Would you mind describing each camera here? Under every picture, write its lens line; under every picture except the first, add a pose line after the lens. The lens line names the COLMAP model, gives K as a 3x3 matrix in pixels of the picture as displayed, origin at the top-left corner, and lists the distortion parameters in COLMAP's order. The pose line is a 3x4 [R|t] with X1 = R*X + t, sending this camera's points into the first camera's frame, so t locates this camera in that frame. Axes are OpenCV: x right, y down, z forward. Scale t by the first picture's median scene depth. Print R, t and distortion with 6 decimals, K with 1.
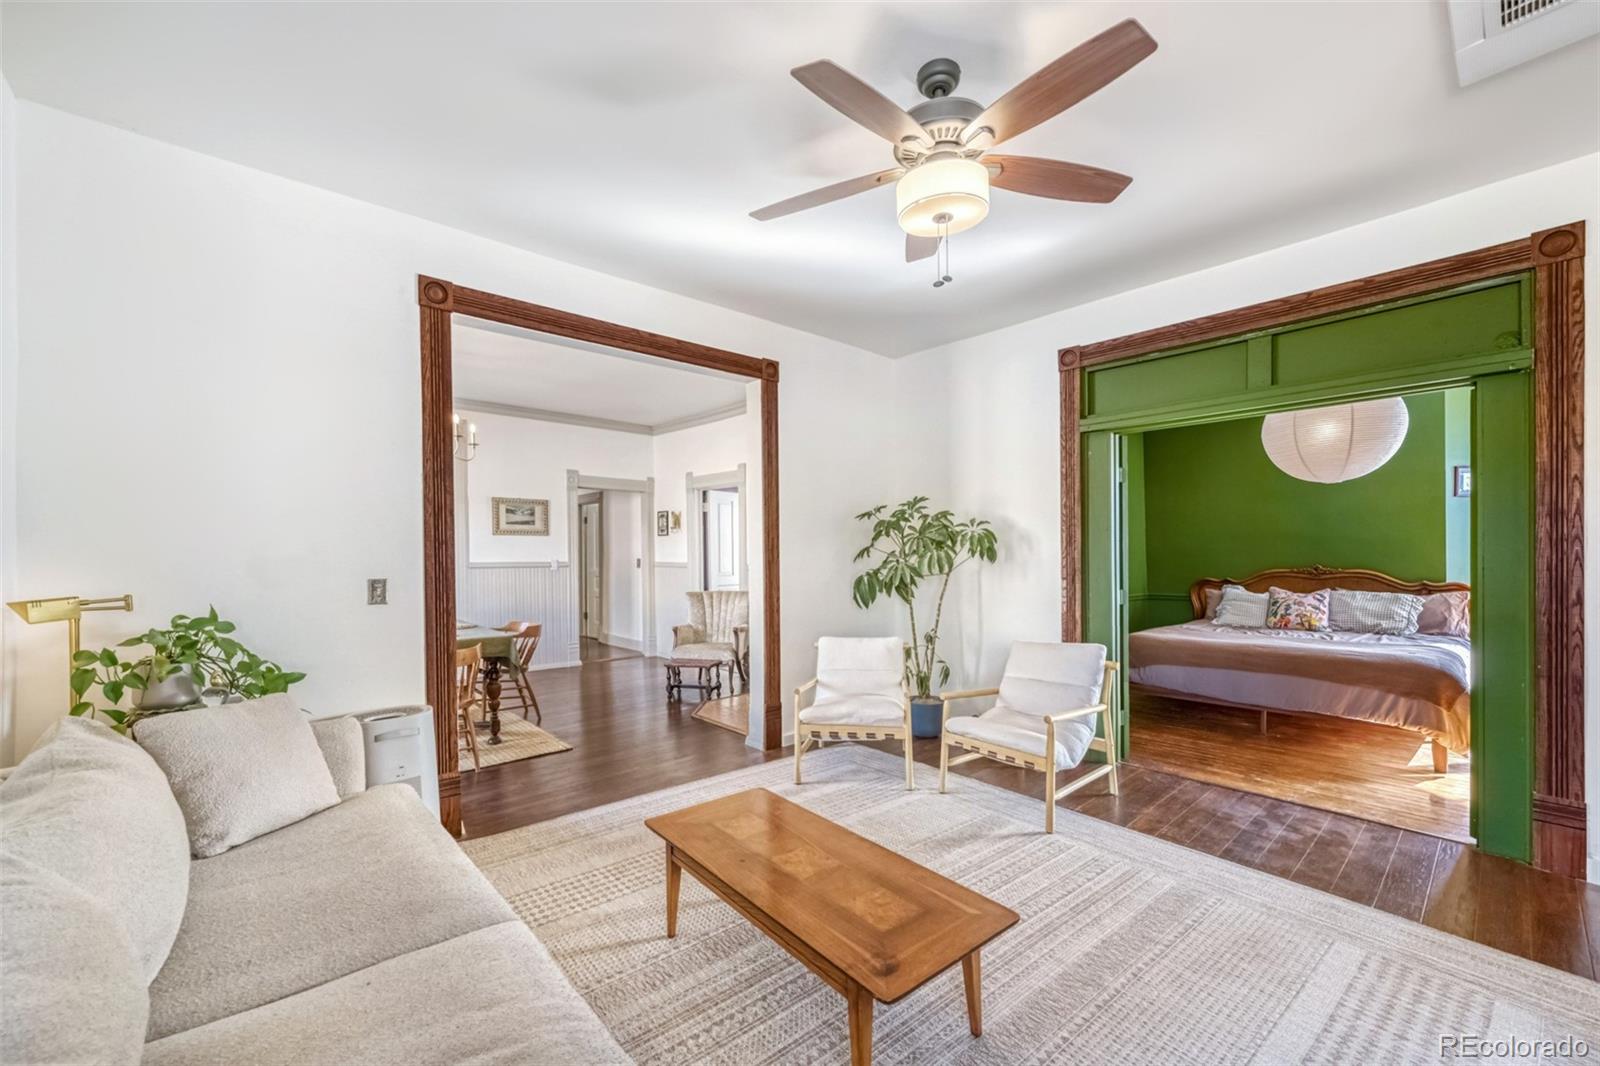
lens RADIAL K [[629.1, 0, 805.5], [0, 629.1, 559.5], [0, 0, 1]] dist [0.002254, 0.000632]
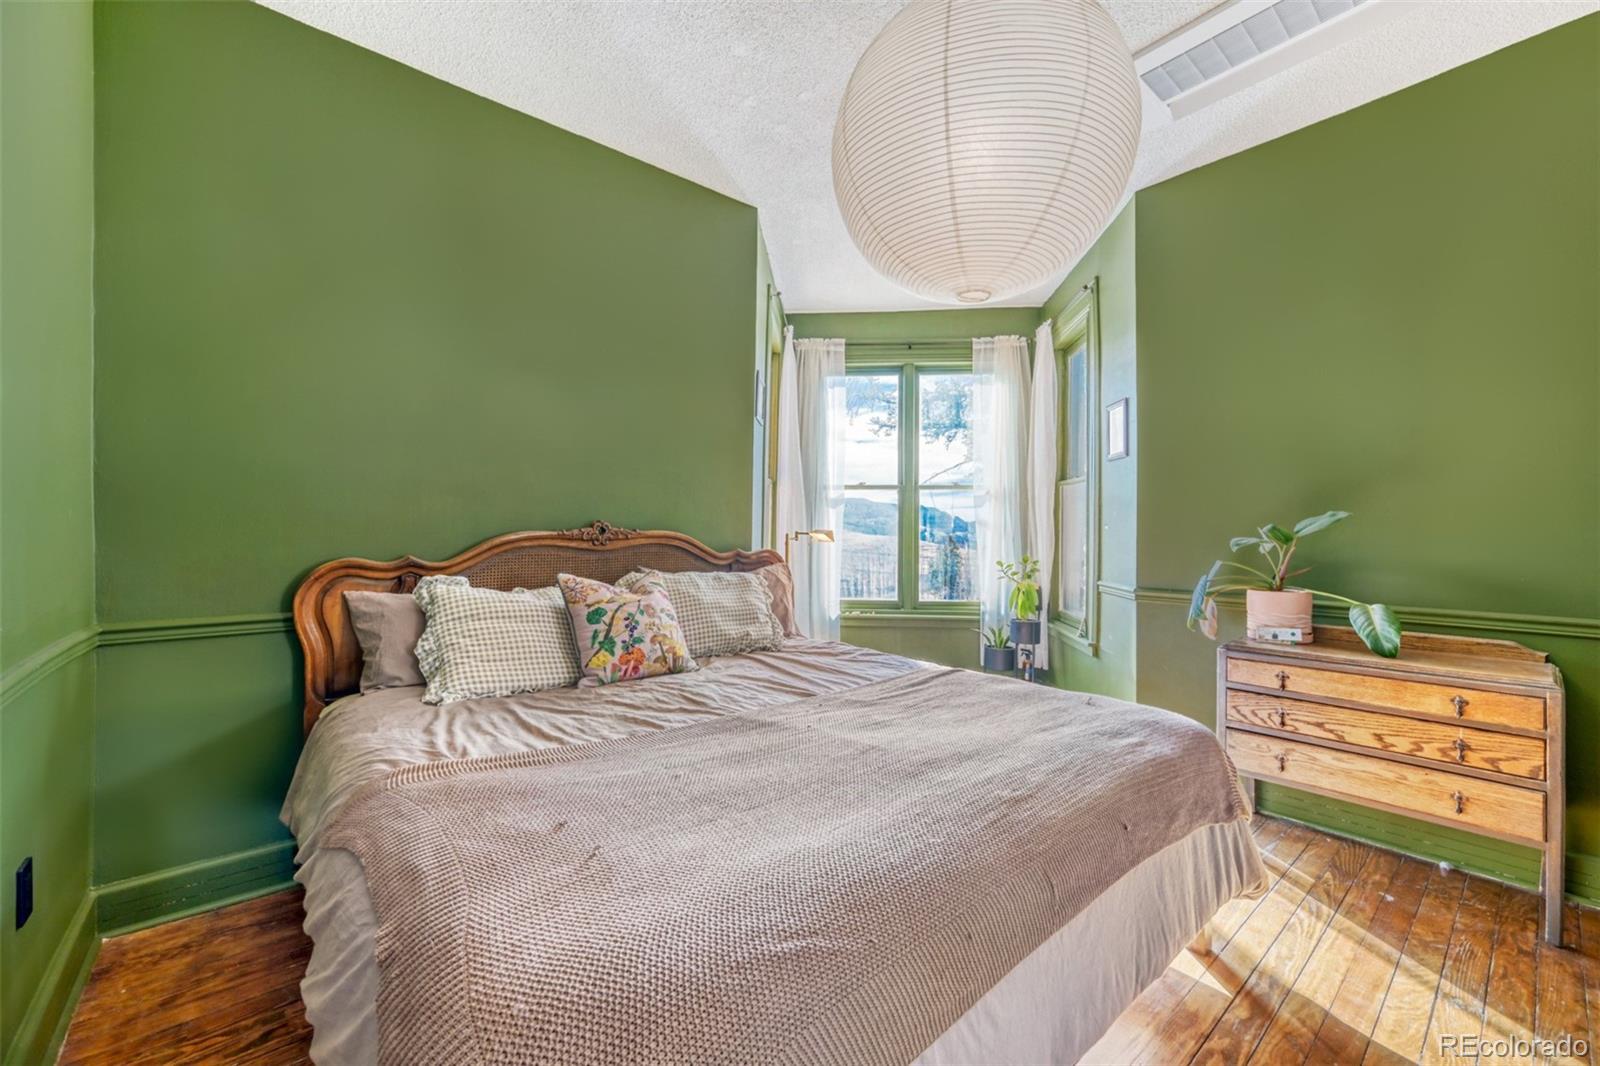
lens RADIAL K [[629.1, 0, 800.6], [0, 629.1, 532.8], [0, 0, 1]] dist [0.002254, 0.000632]
pose [[0.031559, 0.005237, 0.999488, 0.376331], [-0.000395, 0.999986, -0.005227, 0.021358], [-0.999502, -0.000229, 0.031560, 0.901391]]
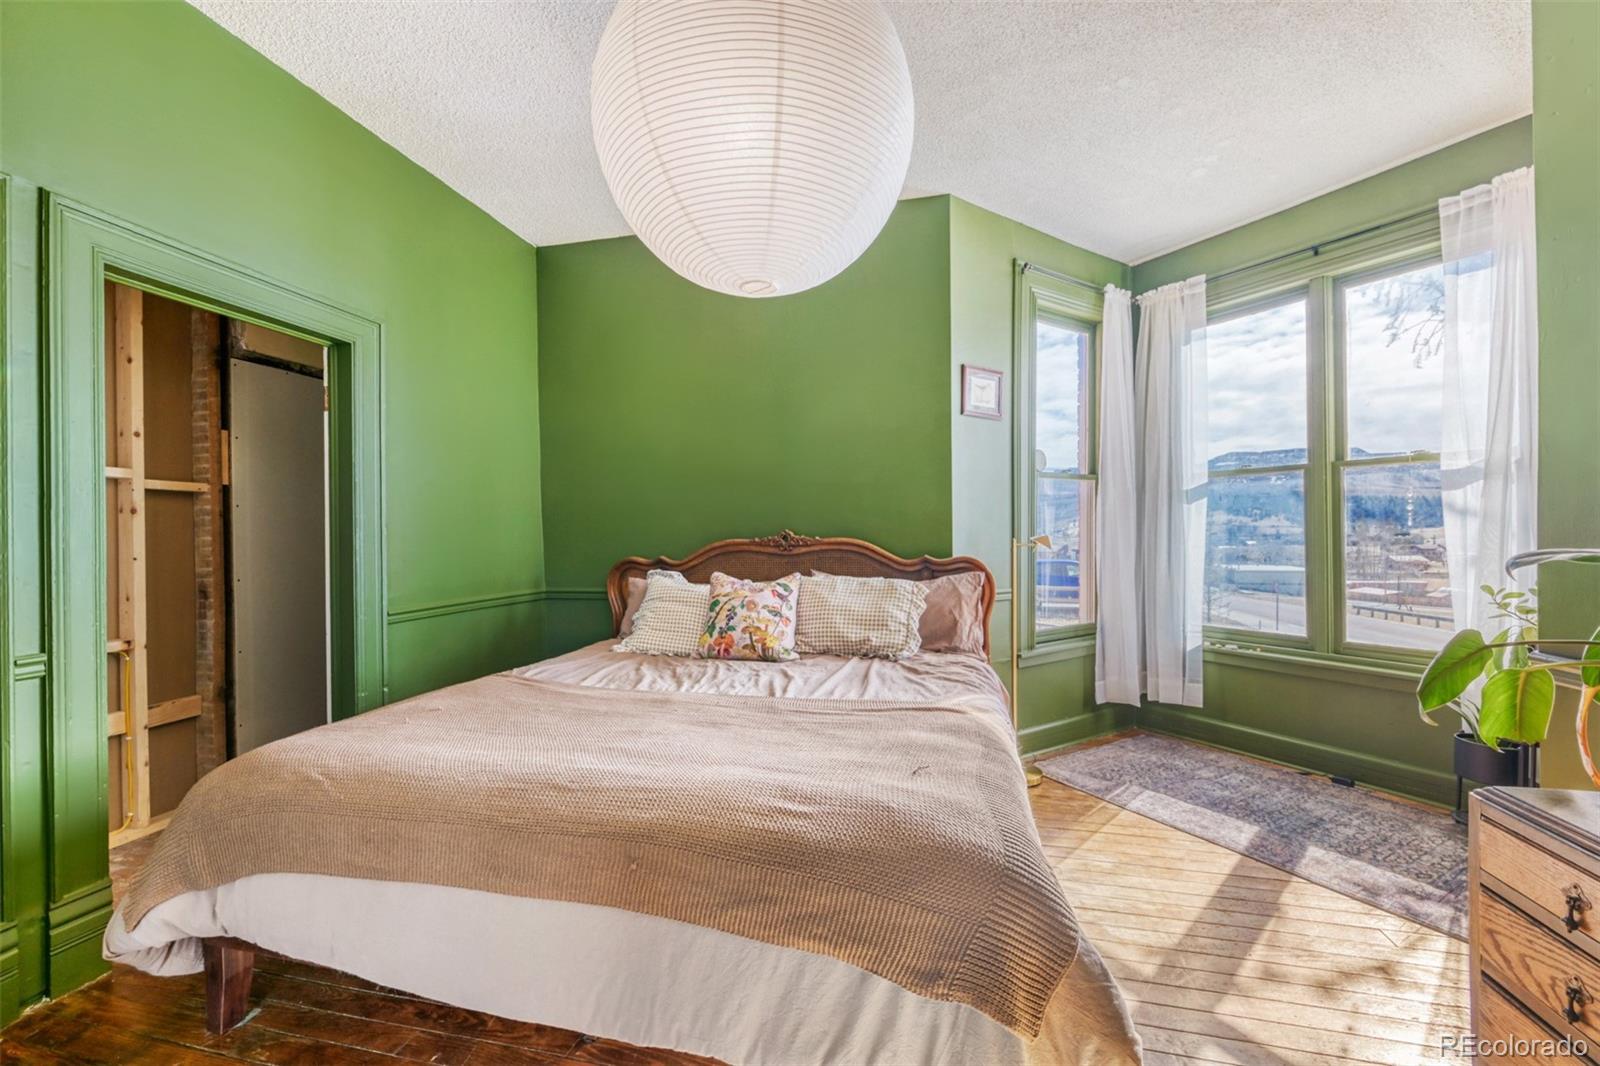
lens RADIAL K [[629.1, 0, 799.4], [0, 629.1, 536.6], [0, 0, 1]] dist [0.002254, 0.000632]
pose [[0.819630, -0.002654, 0.572887, 0.537352], [0.005016, 0.999984, -0.002544, 0.017026], [-0.572871, 0.004959, 0.819630, 0.574931]]
